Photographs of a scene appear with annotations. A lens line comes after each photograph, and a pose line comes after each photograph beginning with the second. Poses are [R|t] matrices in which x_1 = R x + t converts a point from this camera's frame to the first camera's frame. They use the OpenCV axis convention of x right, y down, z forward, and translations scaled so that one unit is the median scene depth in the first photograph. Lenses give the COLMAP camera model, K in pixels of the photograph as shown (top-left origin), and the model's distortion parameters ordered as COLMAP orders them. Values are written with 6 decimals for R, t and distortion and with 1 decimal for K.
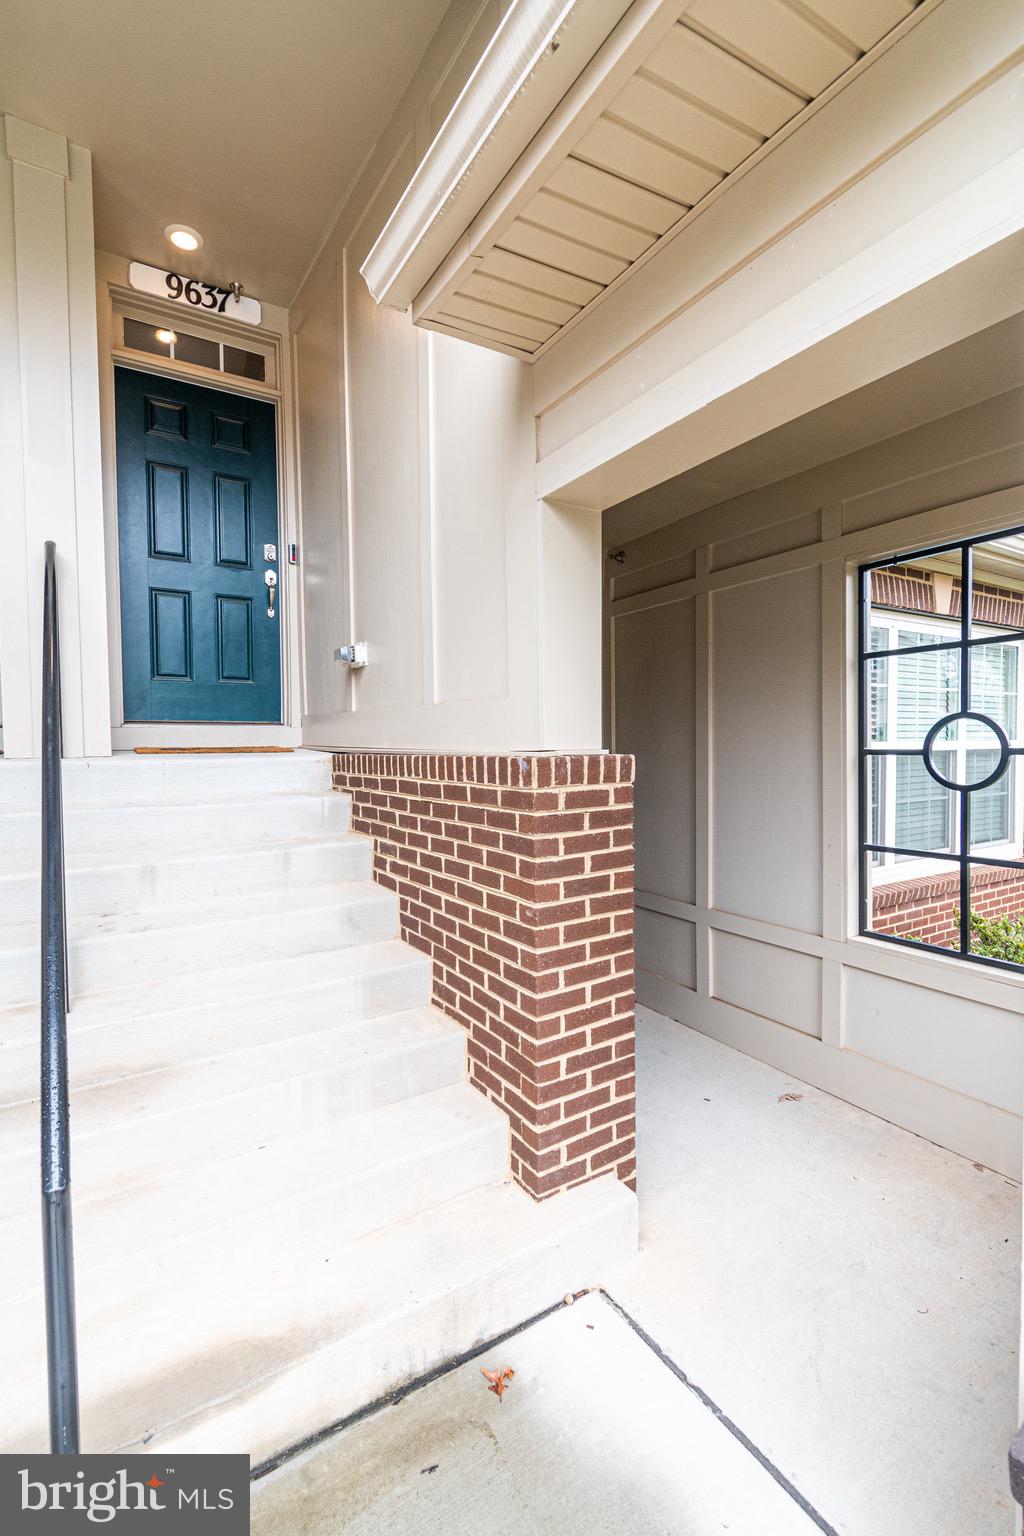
lens RADIAL K [[672.5, 0, 513.3], [0, 672.5, 765.1], [0, 0, 1]] dist [0.005282, -0.002458]
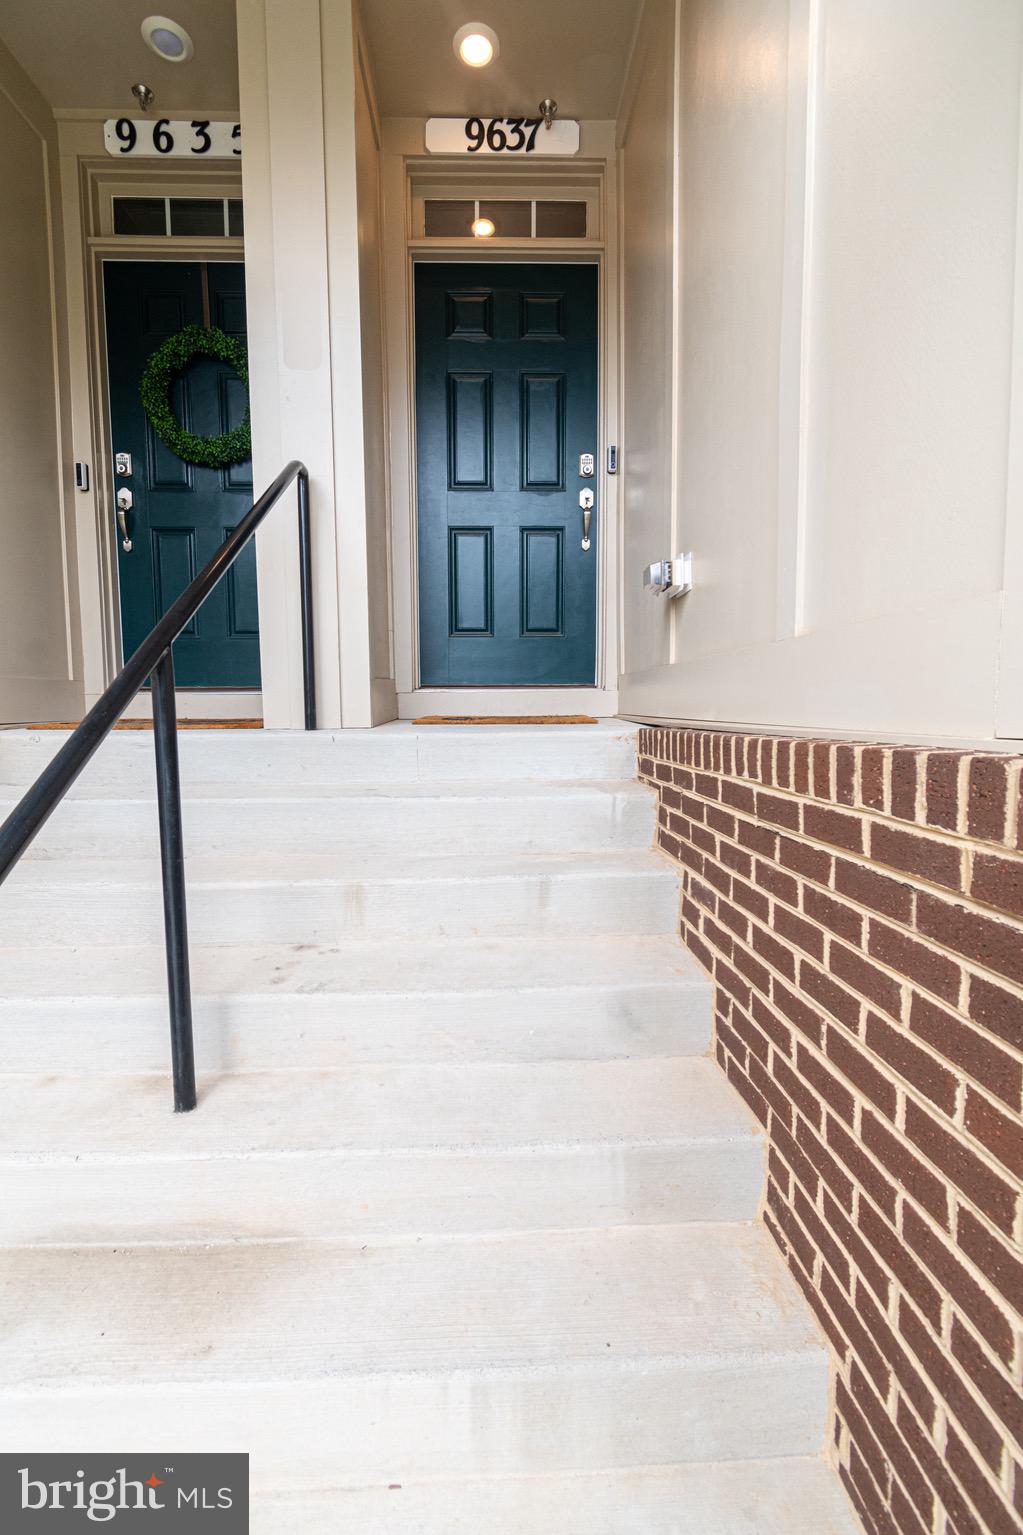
lens RADIAL K [[672.1, 0, 509.4], [0, 672.1, 768.6], [0, 0, 1]] dist [0.005282, -0.002458]
pose [[0.856842, 0.045634, -0.513556, -0.029393], [-0.017016, 0.998036, 0.060293, -0.014552], [0.515299, -0.042923, 0.855935, 0.356116]]
